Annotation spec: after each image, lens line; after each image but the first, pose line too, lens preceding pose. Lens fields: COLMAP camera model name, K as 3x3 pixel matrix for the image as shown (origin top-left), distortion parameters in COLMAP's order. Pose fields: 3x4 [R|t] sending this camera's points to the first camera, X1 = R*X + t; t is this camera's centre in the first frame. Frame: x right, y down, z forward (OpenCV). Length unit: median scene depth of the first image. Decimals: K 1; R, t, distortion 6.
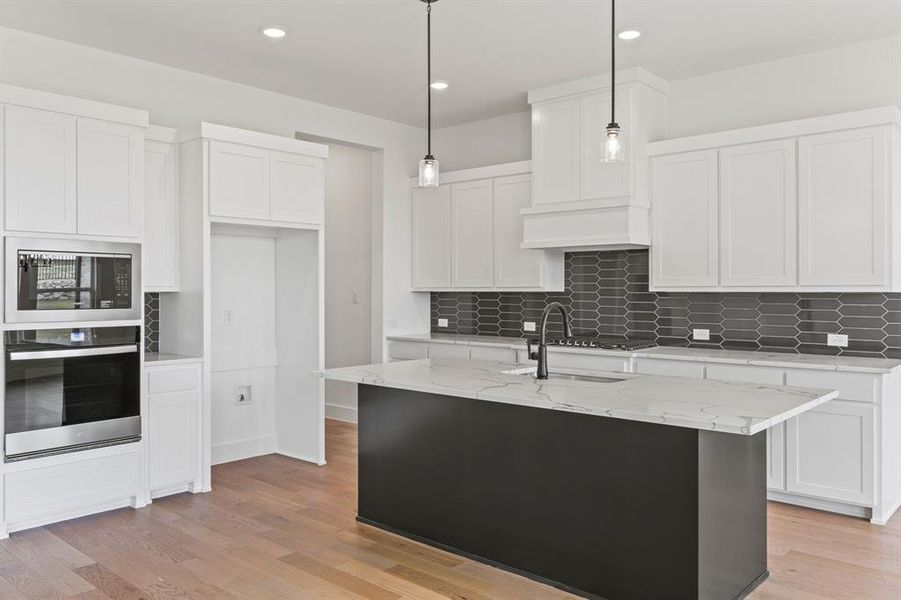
lens RADIAL K [[707.1, 0, 451.6], [0, 707.1, 293.4], [0, 0, 1]] dist [-0.003651, 0.011661]
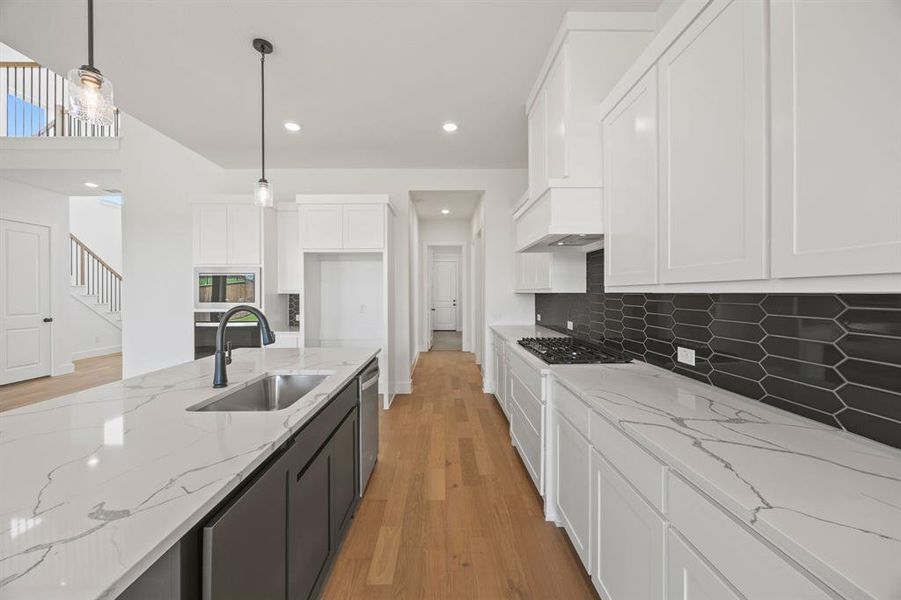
lens RADIAL K [[344.4, 0, 447.5], [0, 344.4, 293.6], [0, 0, 1]] dist [0.001409, 0.000020]
pose [[0.673011, -0.000359, -0.739633, 0.507993], [-0.000541, 0.999999, -0.000978, -0.001273], [0.739633, 0.001059, 0.673010, 0.697563]]
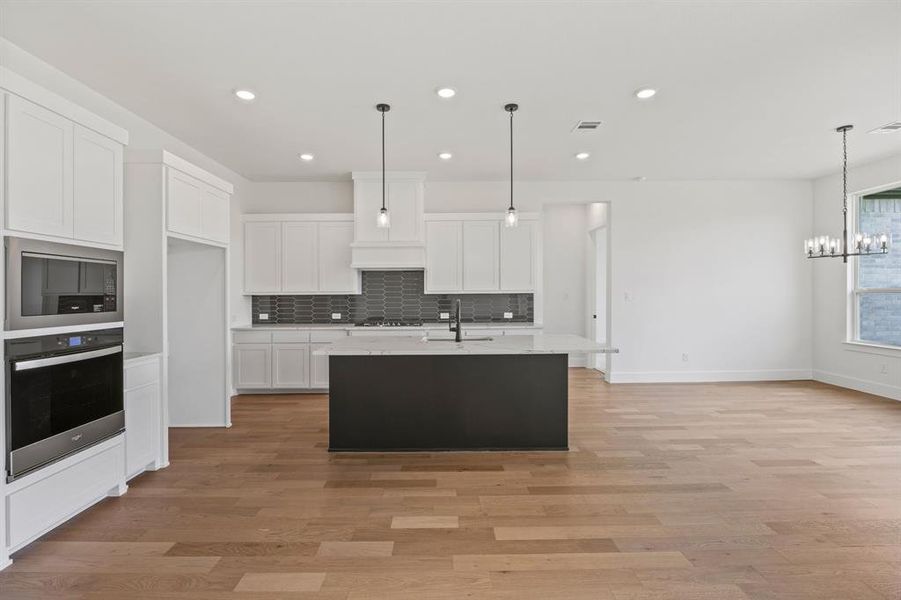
lens RADIAL K [[413.5, 0, 447.3], [0, 413.5, 296.3], [0, 0, 1]] dist [-0.000981, -0.000389]
pose [[0.740974, -0.009441, 0.671467, -0.458255], [0.009267, 0.999950, 0.003833, 0.000306], [-0.671469, 0.003382, 0.741025, 0.180369]]
